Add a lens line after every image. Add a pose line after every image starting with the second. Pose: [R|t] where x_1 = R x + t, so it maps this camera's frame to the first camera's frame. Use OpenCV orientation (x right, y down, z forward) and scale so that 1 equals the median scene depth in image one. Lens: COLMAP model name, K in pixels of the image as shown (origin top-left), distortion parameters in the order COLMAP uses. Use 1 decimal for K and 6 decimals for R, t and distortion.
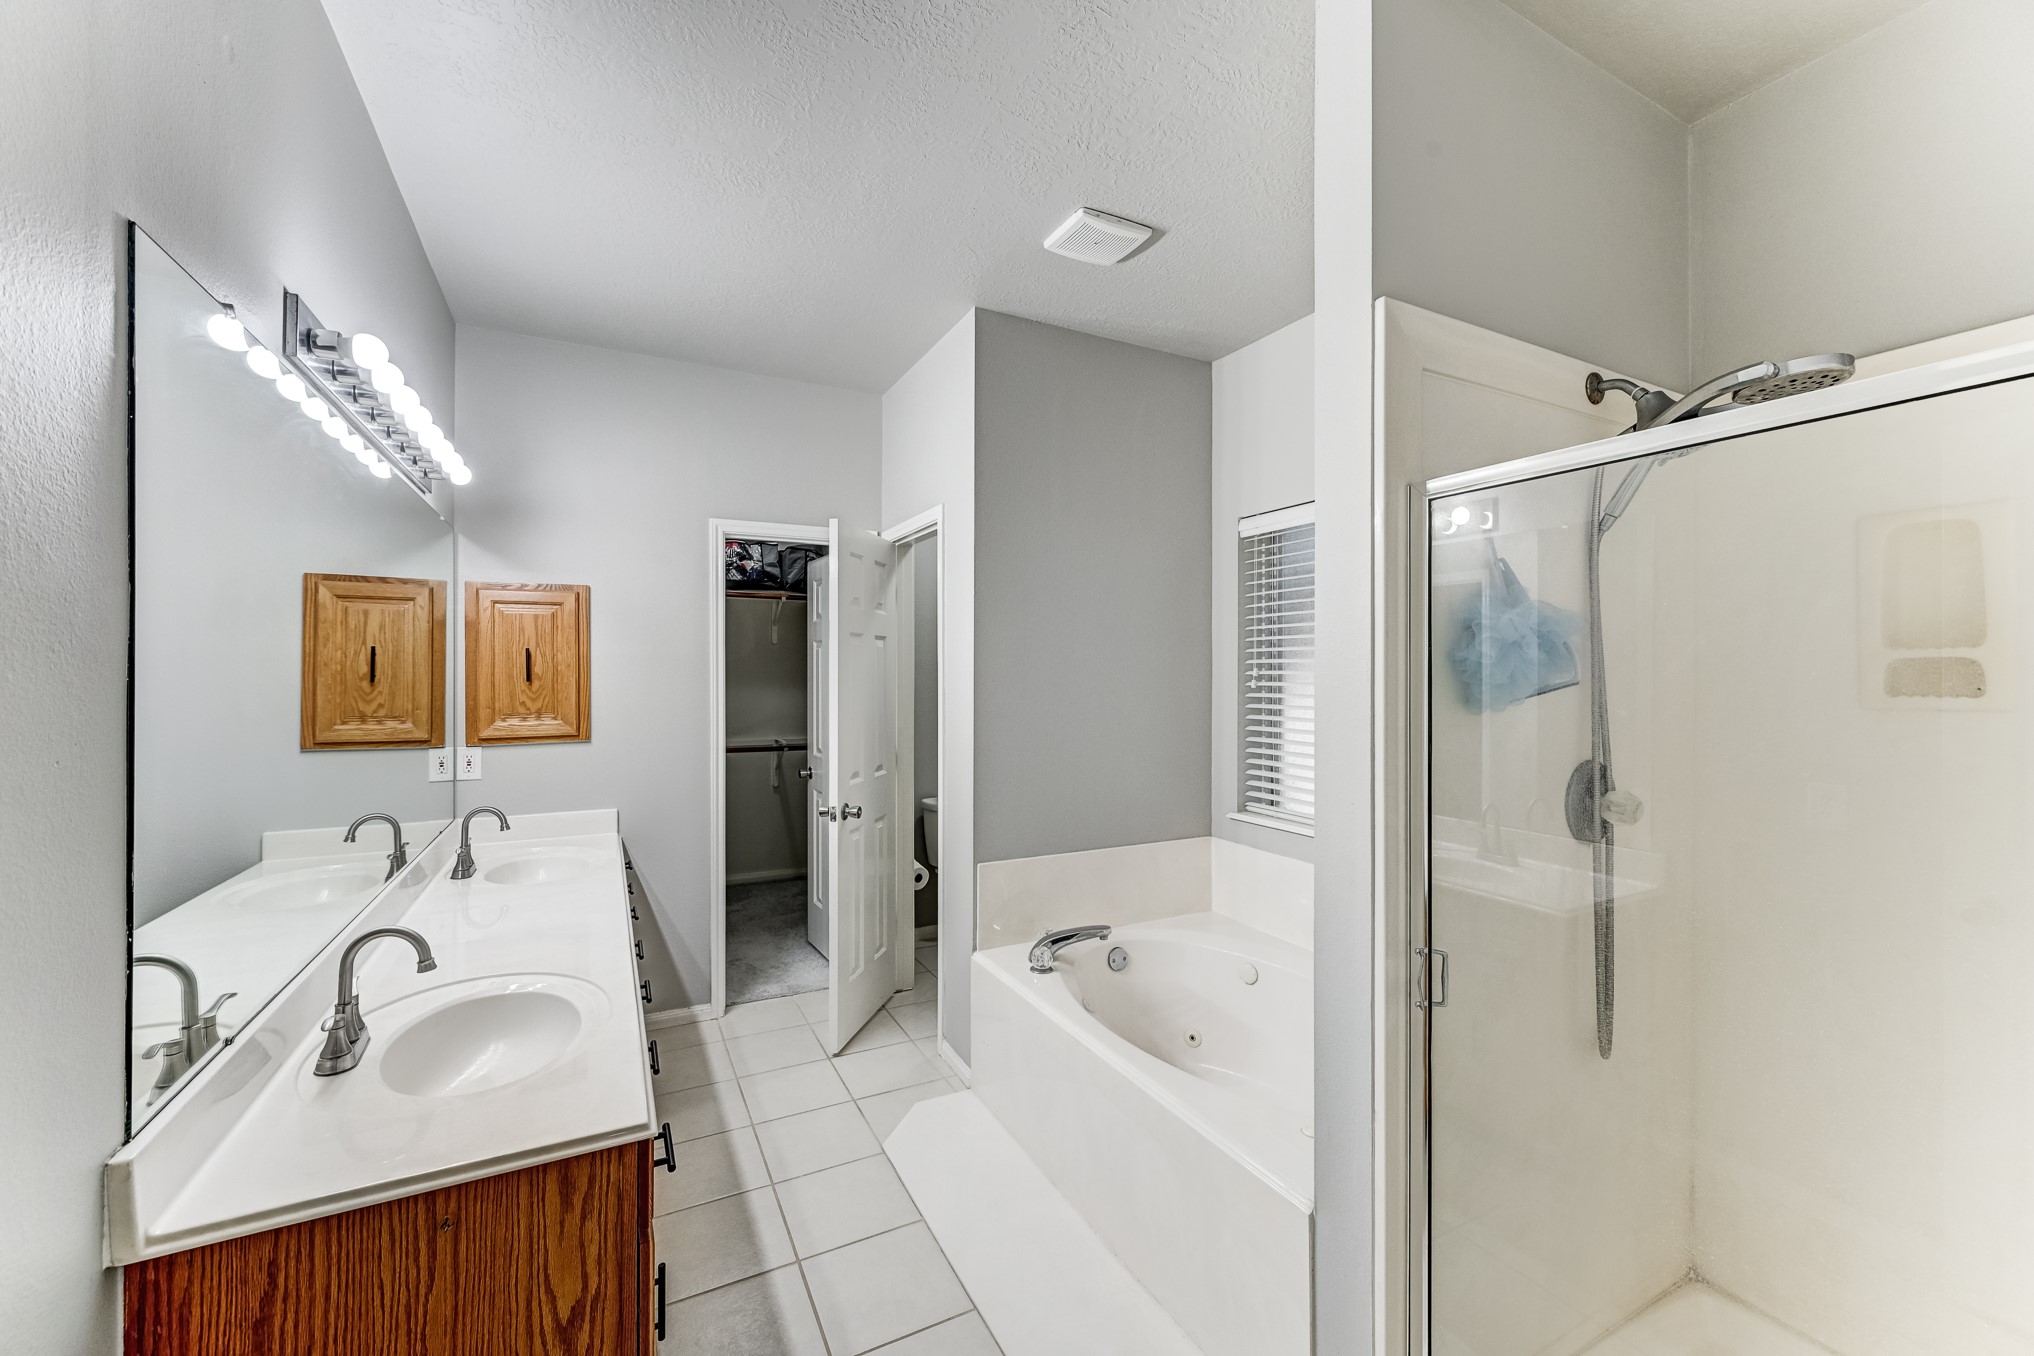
lens RADIAL K [[797.0, 0, 1013.0], [0, 797.0, 670.9], [0, 0, 1]] dist [-0.002372, 0.000042]
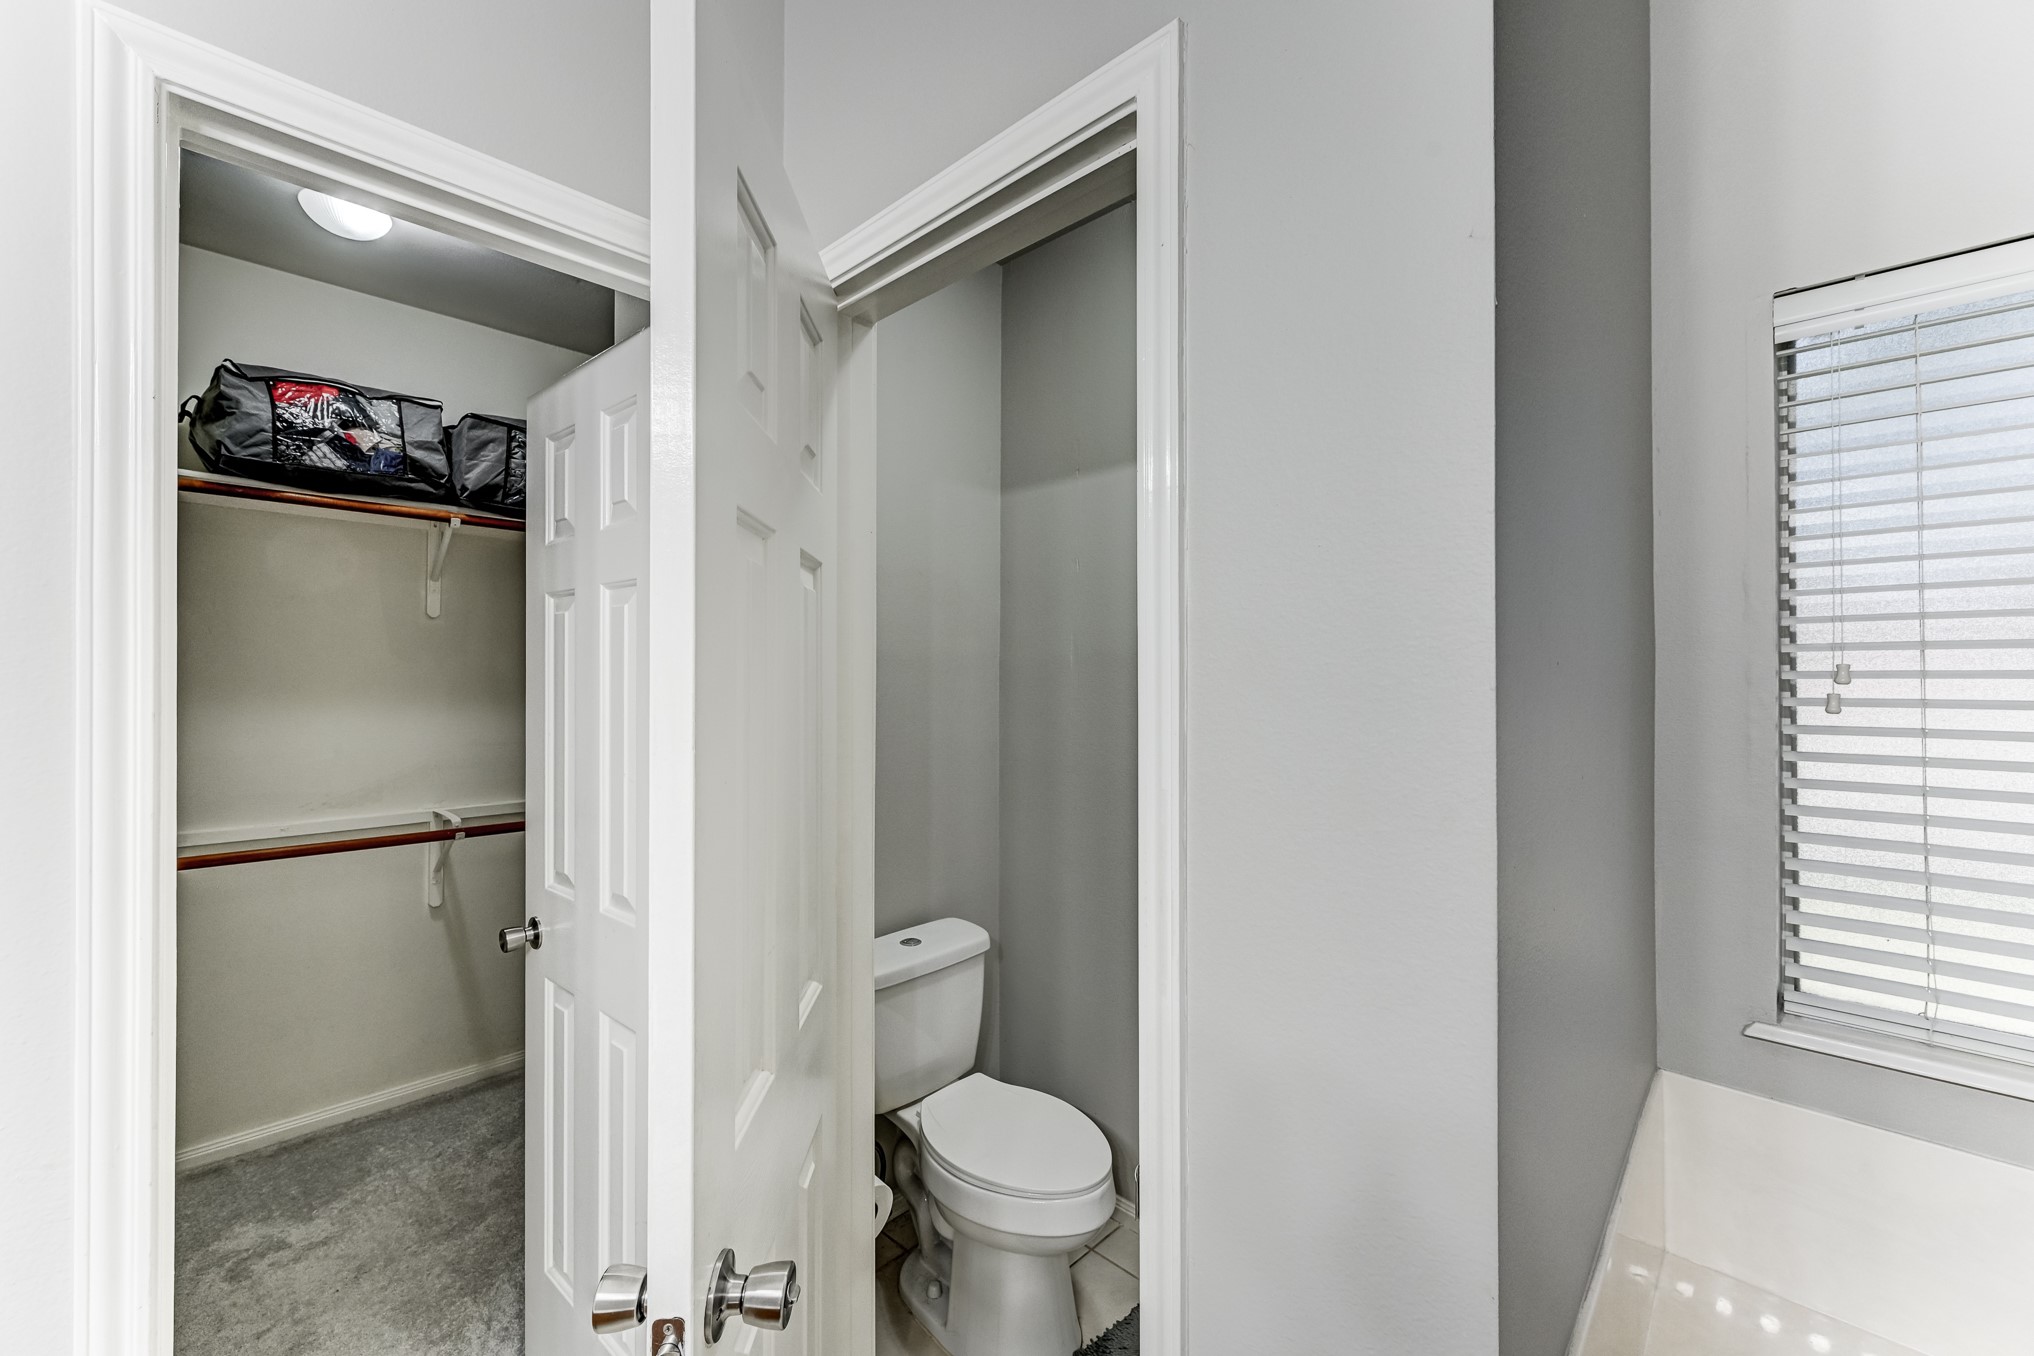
lens RADIAL K [[797.0, 0, 1023.4], [0, 797.0, 680.7], [0, 0, 1]] dist [-0.002372, 0.000042]
pose [[0.942997, 0.003379, 0.332783, -0.125376], [-0.004697, 0.999984, 0.003157, 0.002748], [-0.332767, -0.004540, 0.942998, 0.437069]]
